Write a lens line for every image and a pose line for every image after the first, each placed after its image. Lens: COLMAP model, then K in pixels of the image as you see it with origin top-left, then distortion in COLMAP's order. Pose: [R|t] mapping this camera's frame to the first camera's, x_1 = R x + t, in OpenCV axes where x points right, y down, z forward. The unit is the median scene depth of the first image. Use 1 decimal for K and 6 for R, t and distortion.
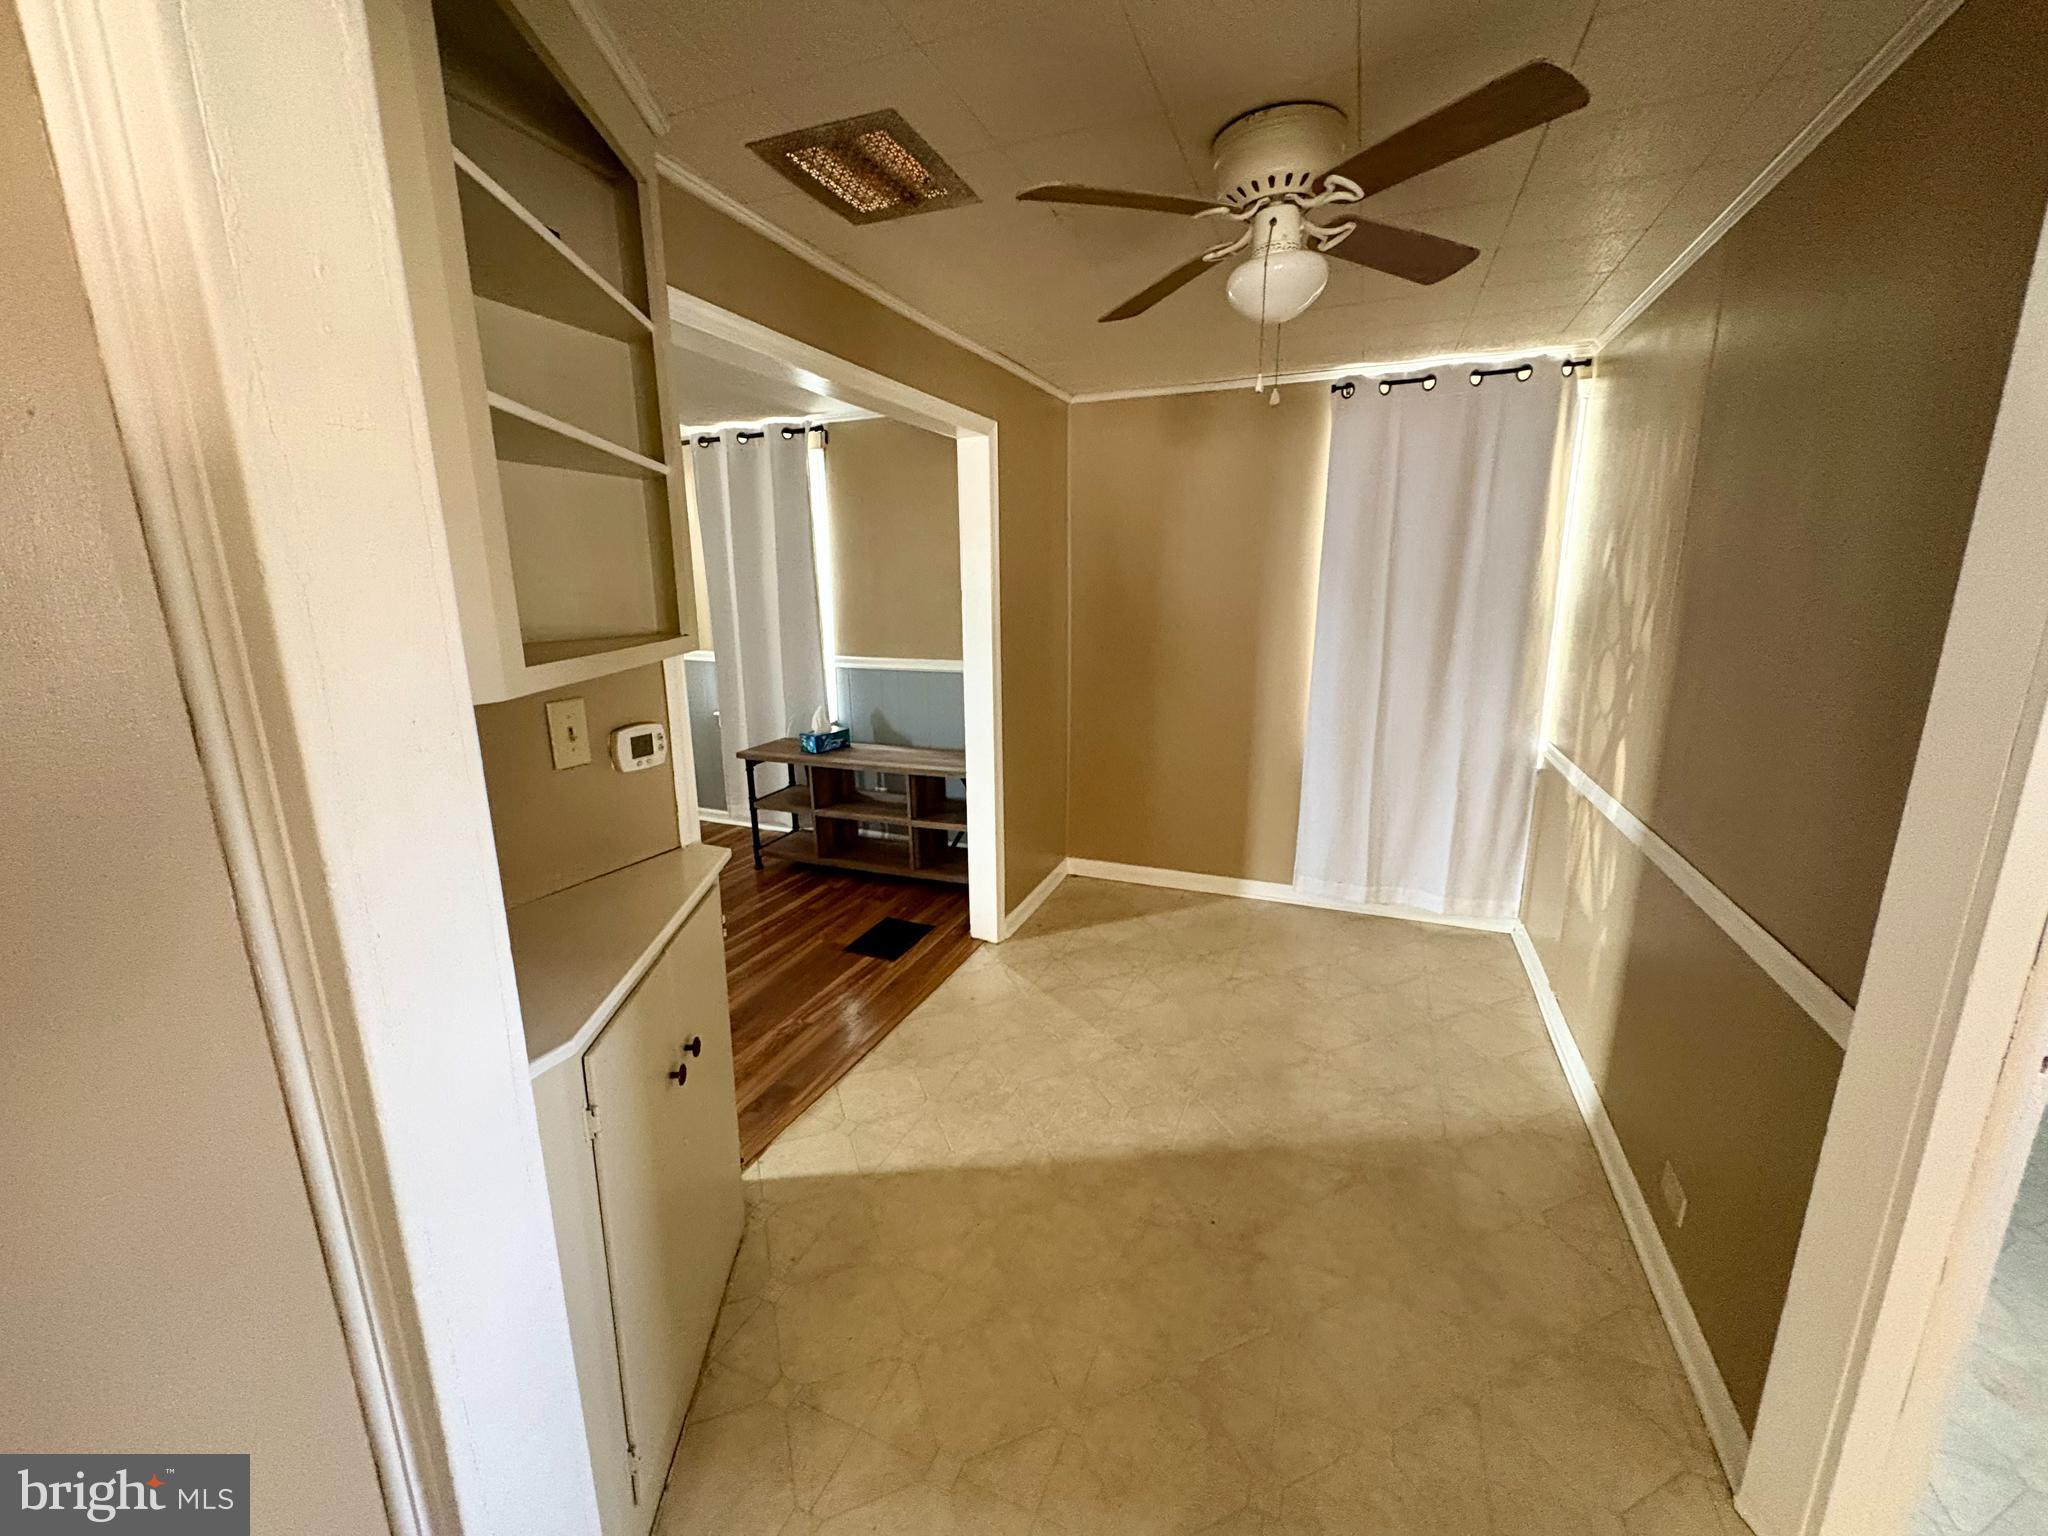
lens RADIAL K [[815.4, 0, 1025.9], [0, 815.4, 767.2], [0, 0, 1]] dist [0.000031, 0.000004]
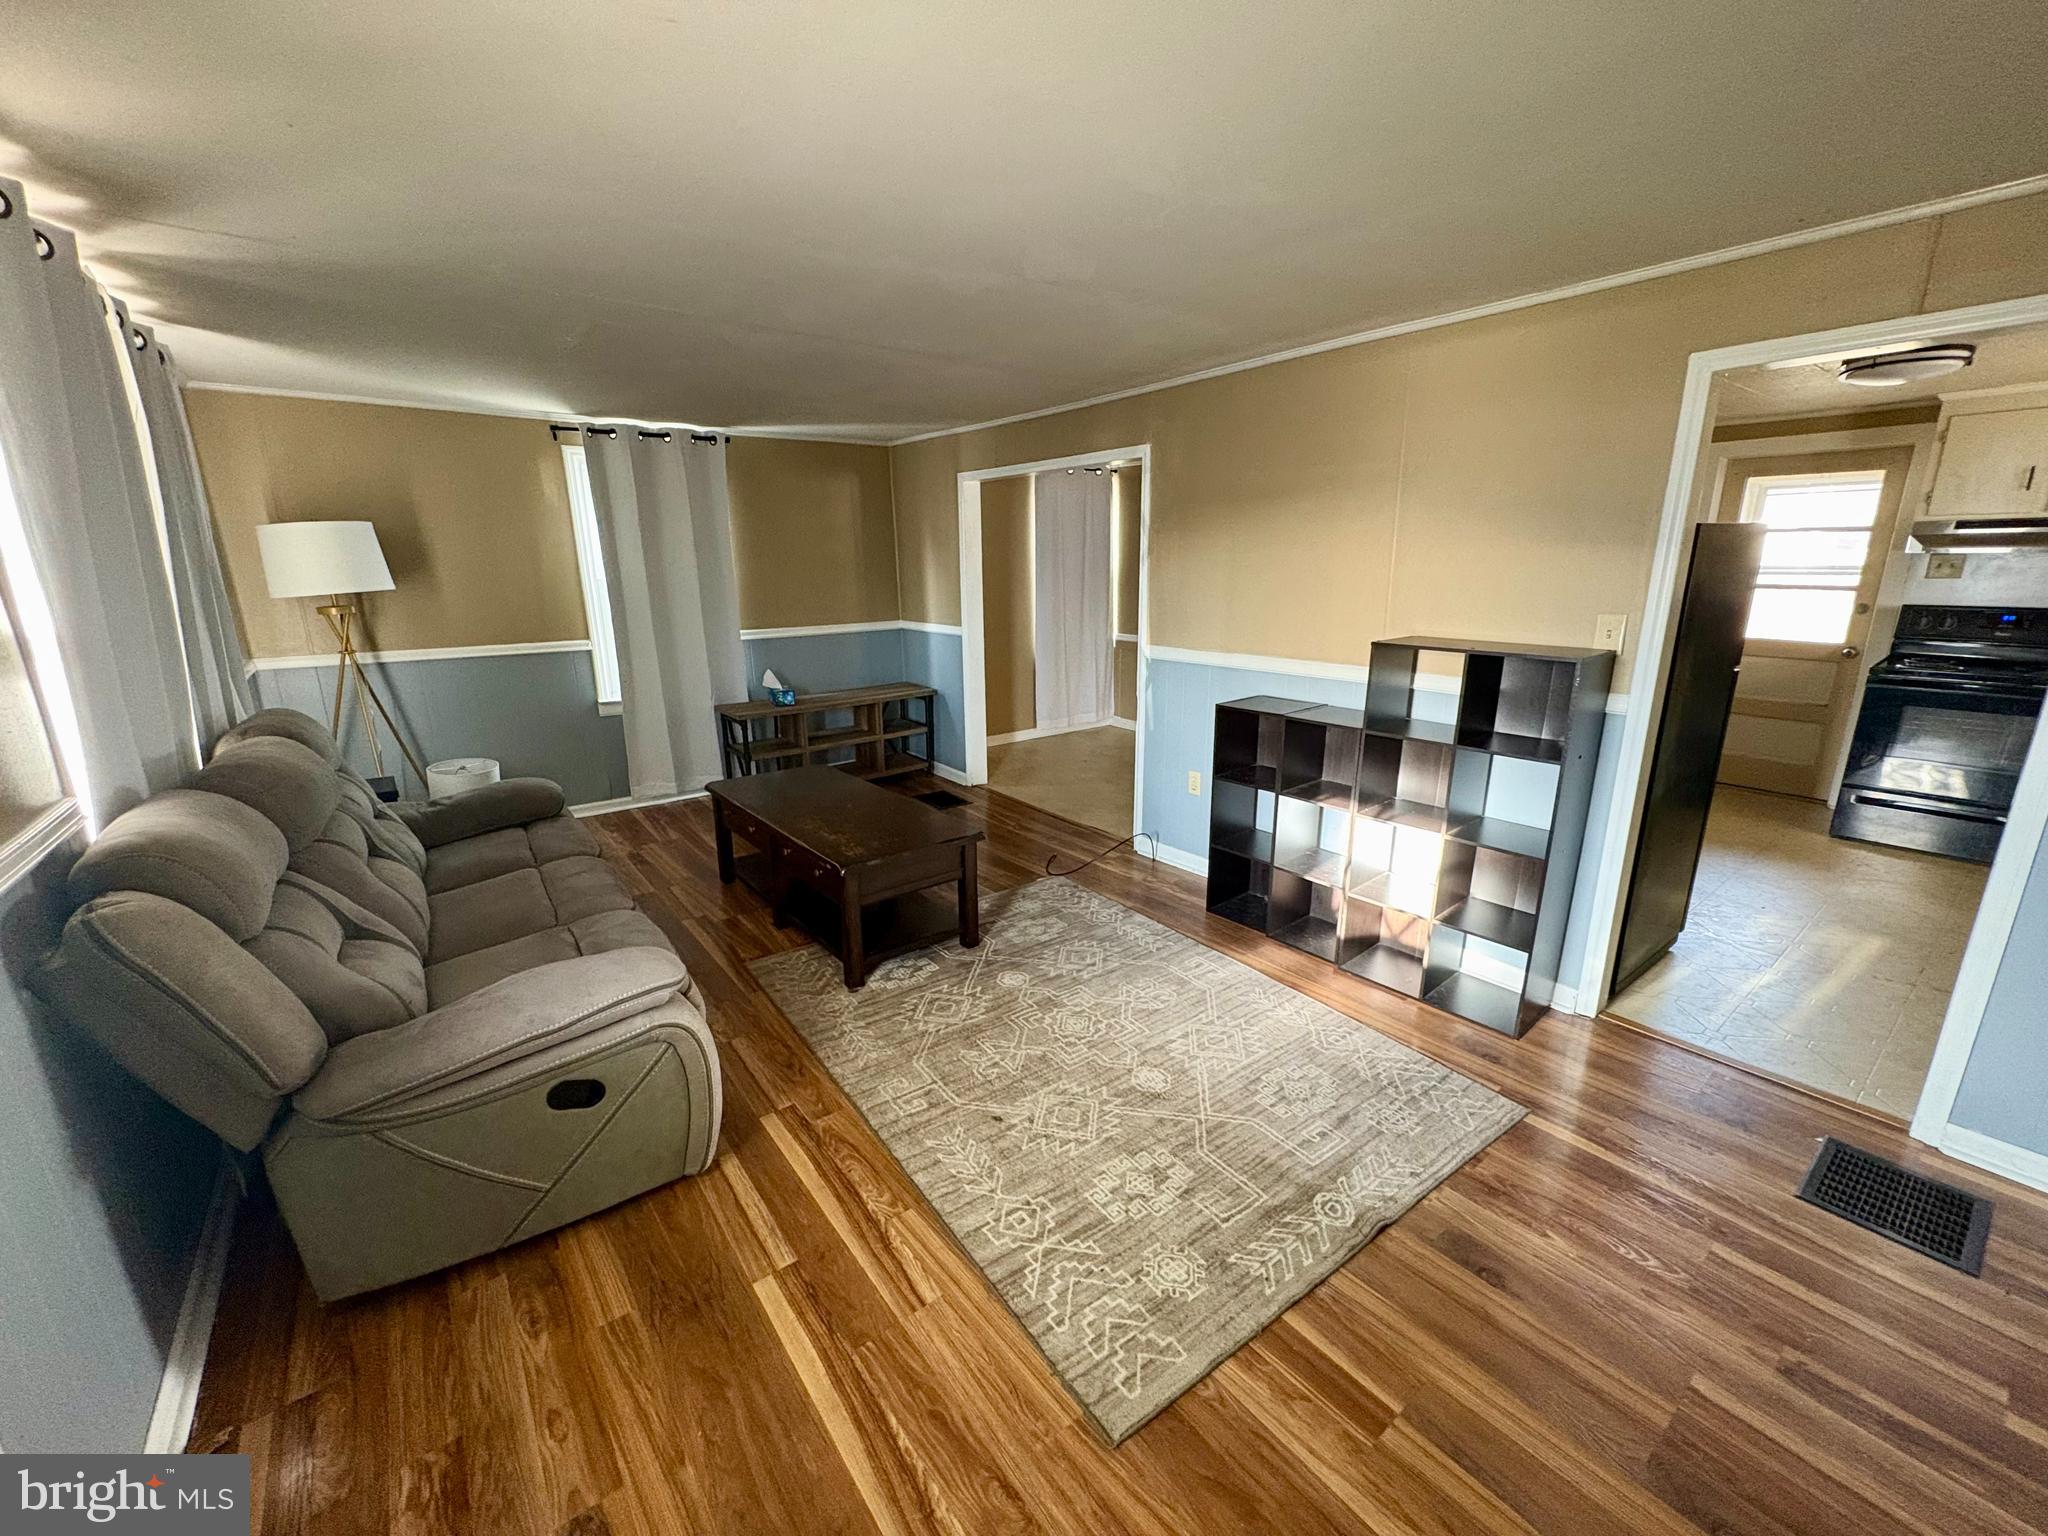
lens RADIAL K [[815.4, 0, 1024.2], [0, 815.4, 765.1], [0, 0, 1]] dist [0.000031, 0.000004]
pose [[0.502086, -0.221536, 0.835962, -1.229330], [0.201317, 0.970018, 0.136149, -0.029923], [-0.841060, 0.099934, 0.531631, 0.051718]]
